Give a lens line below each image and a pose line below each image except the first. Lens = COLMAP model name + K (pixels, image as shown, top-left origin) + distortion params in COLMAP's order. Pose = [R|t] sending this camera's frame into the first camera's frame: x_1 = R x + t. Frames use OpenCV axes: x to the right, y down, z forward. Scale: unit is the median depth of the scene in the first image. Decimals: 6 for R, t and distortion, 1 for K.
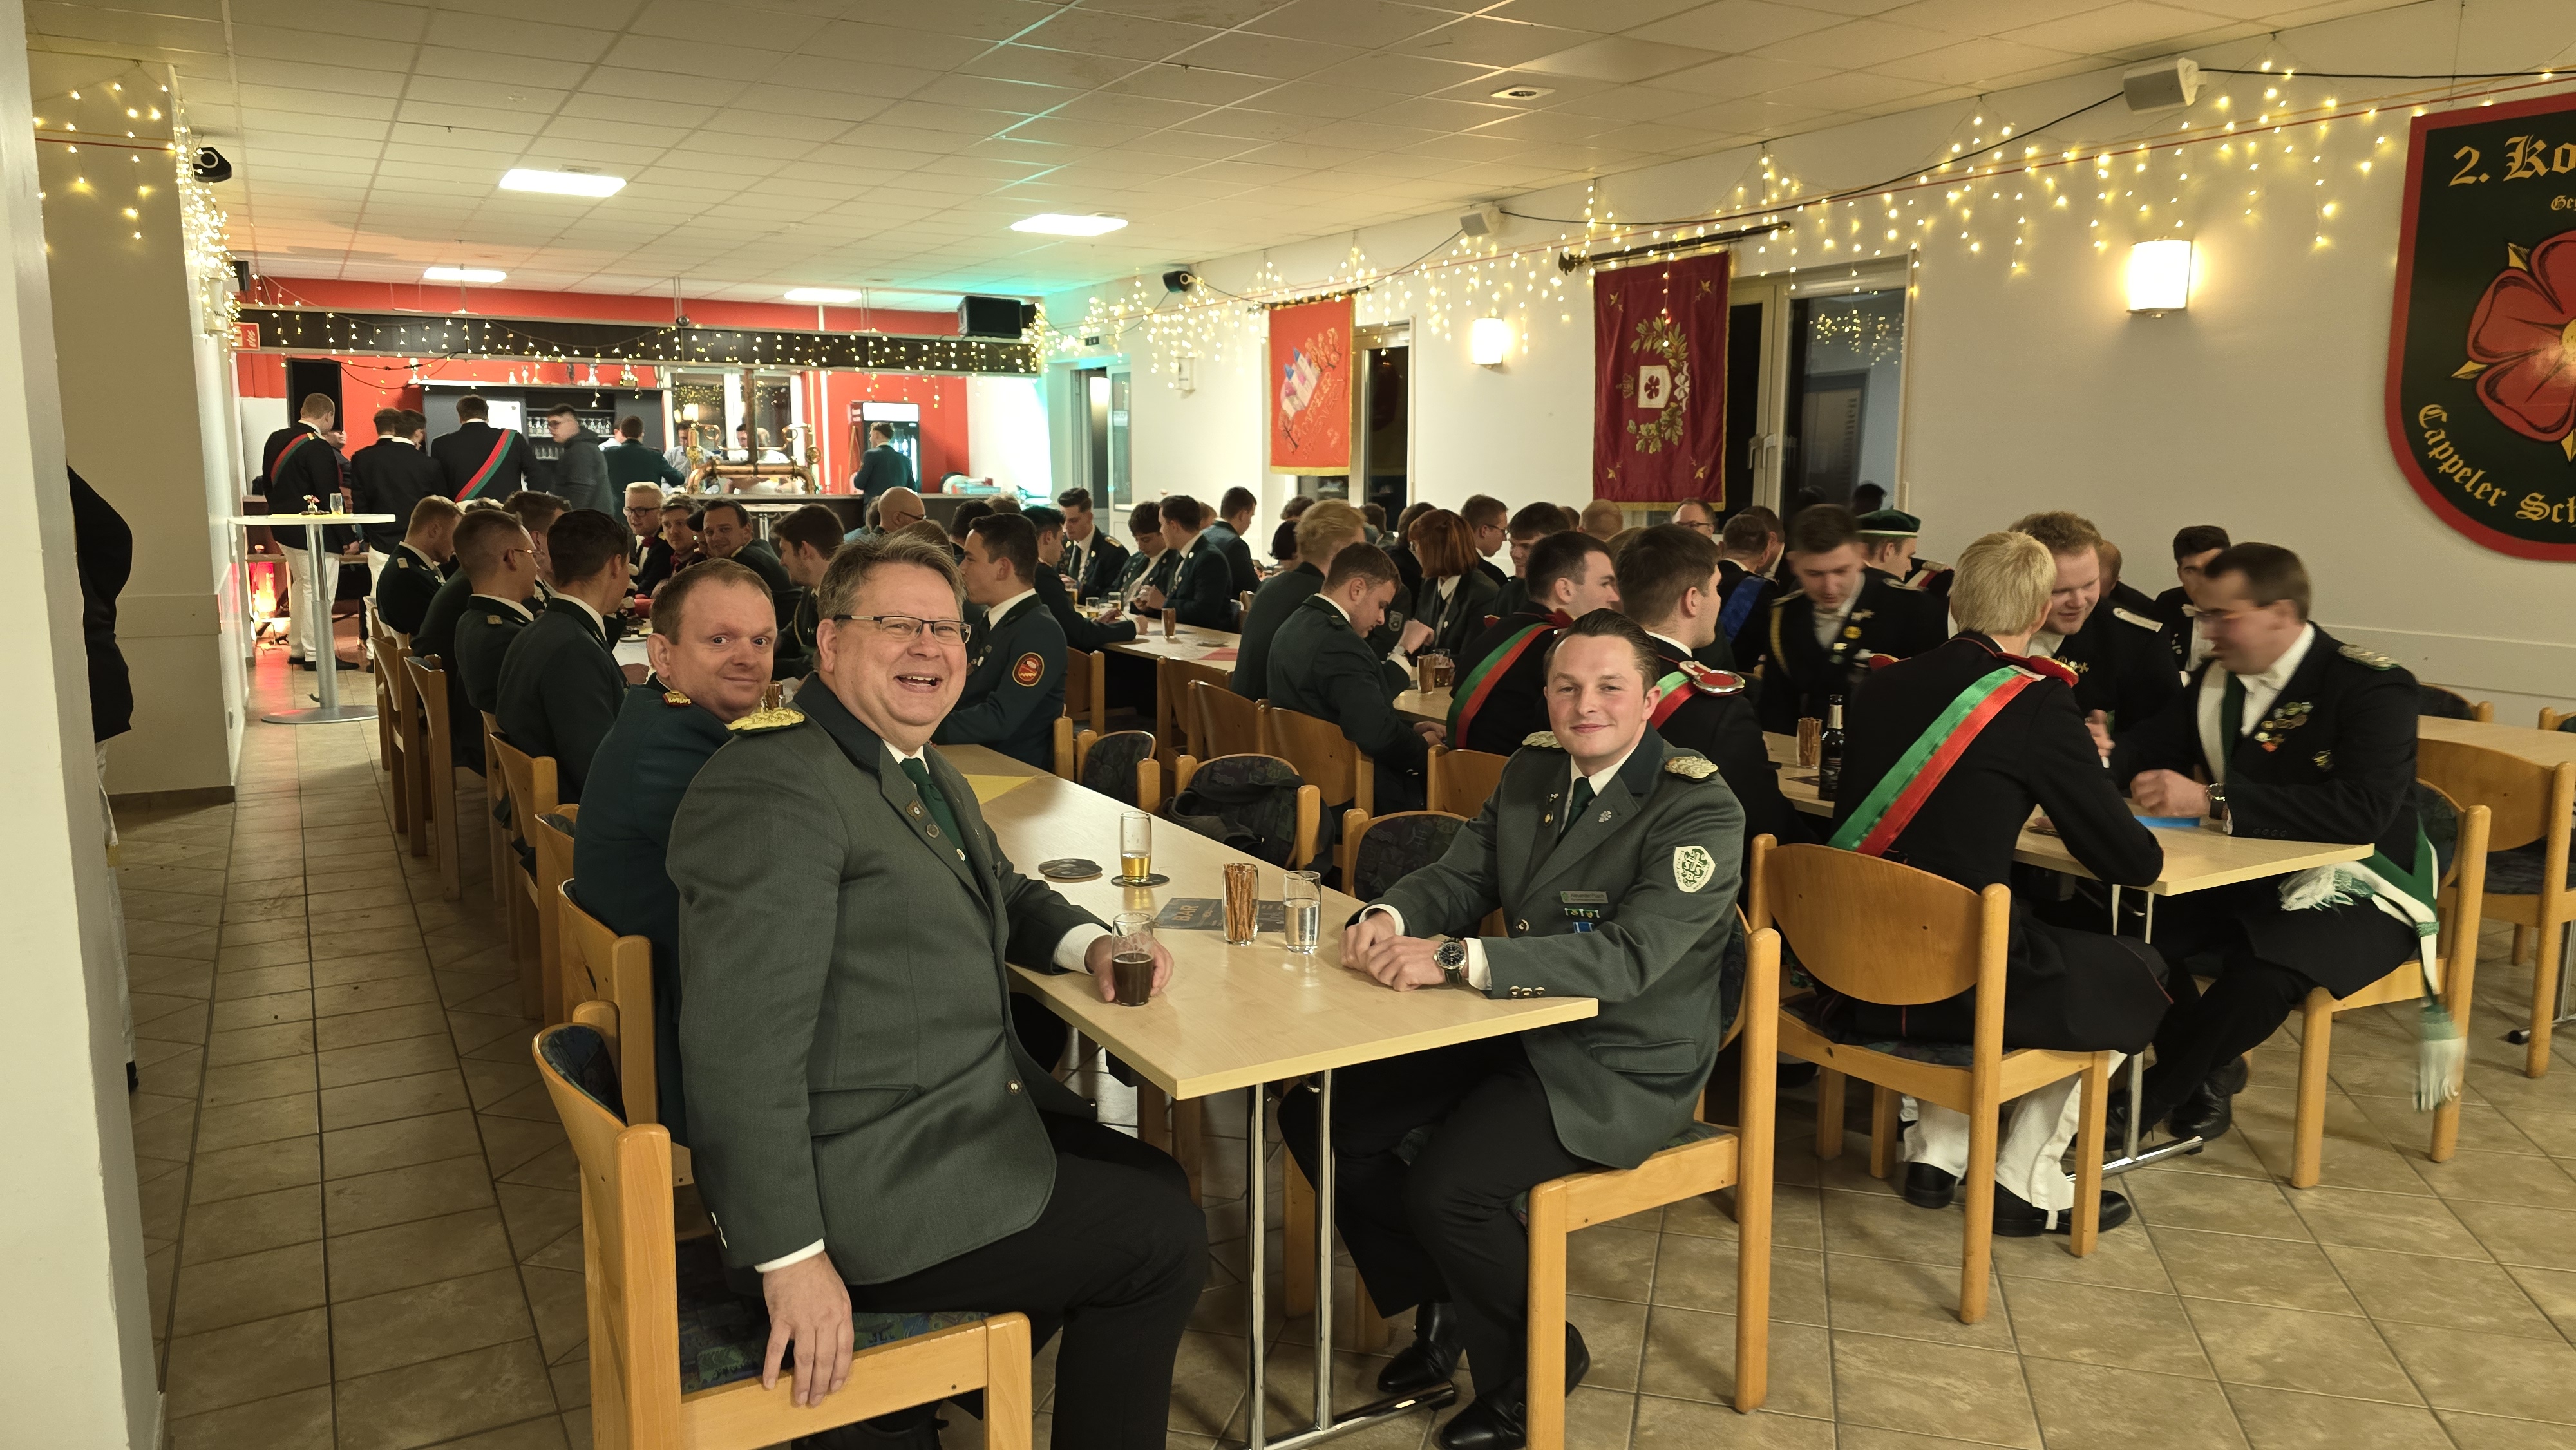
lens RADIAL K [[1764.3, 0, 1289.0], [0, 1764.3, 734.8], [0, 0, 1]] dist [0.043454, -0.005525]
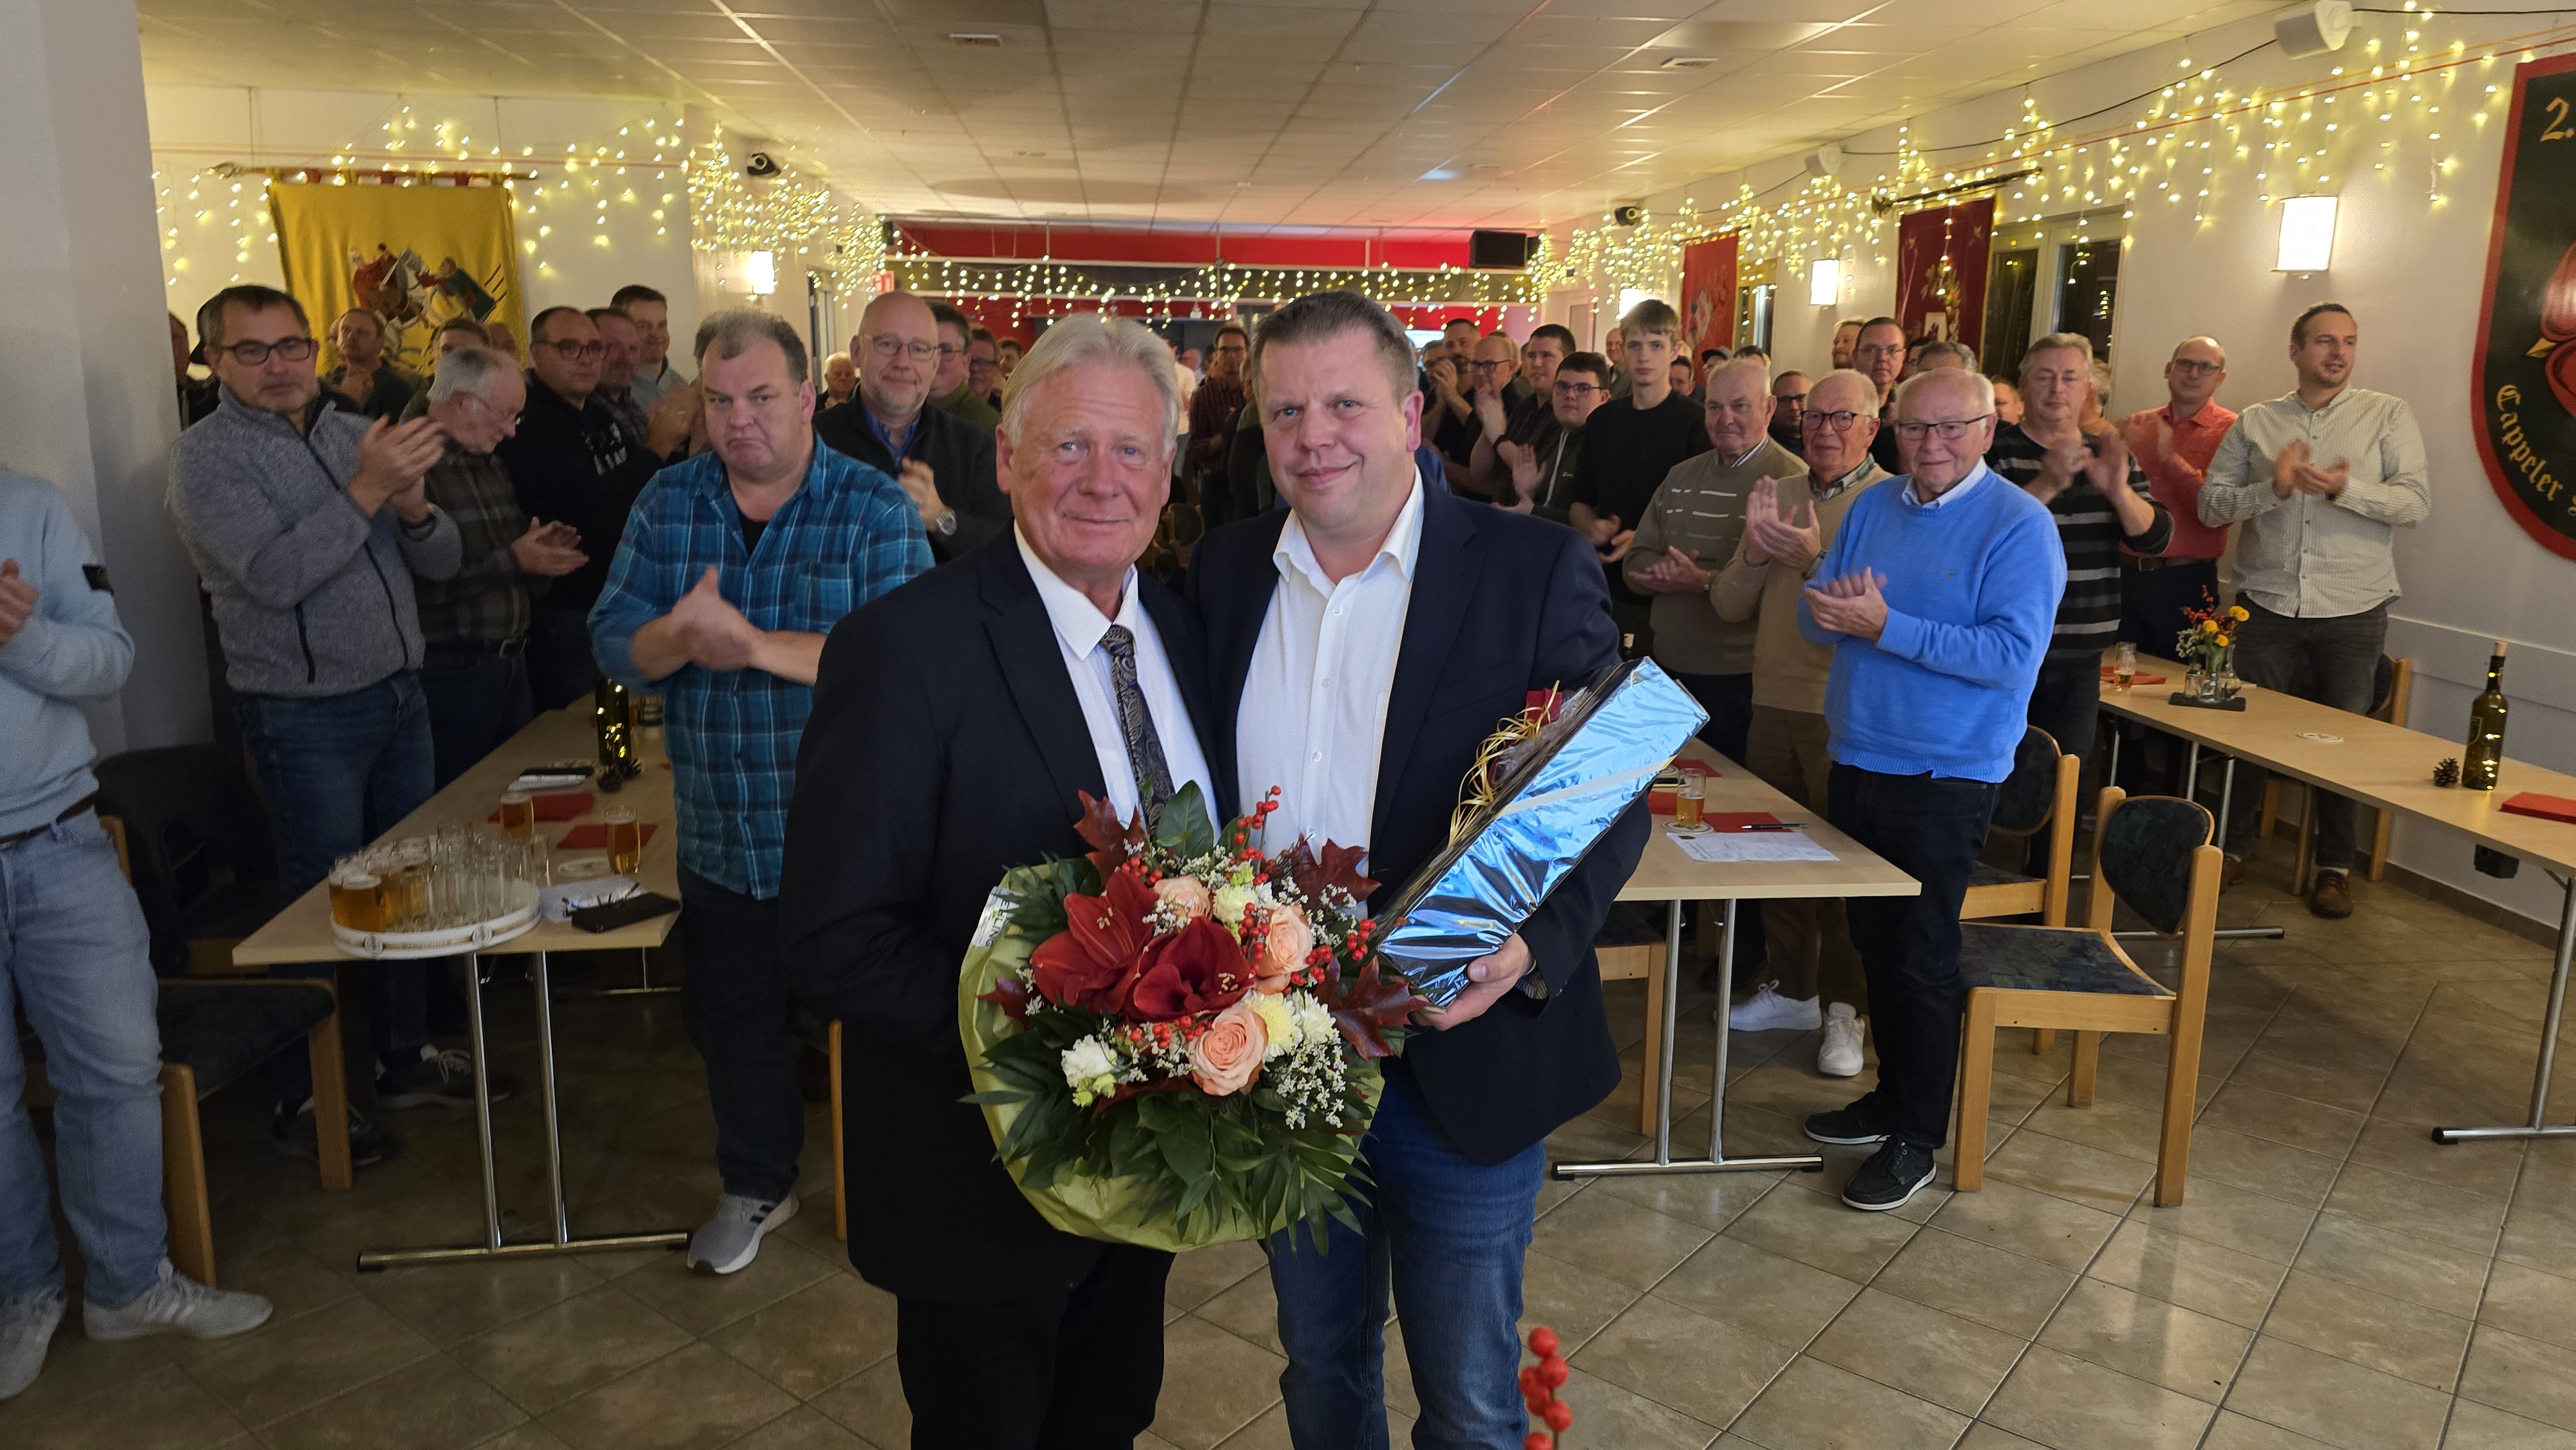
lens RADIAL K [[1764.3, 0, 1281.3], [0, 1764.3, 707.8], [0, 0, 1]] dist [0.043454, -0.005525]
pose [[0.917958, 0.084870, -0.387492, 0.348913], [-0.070573, 0.996202, 0.051008, -0.019031], [0.390349, -0.019476, 0.920461, -0.067661]]
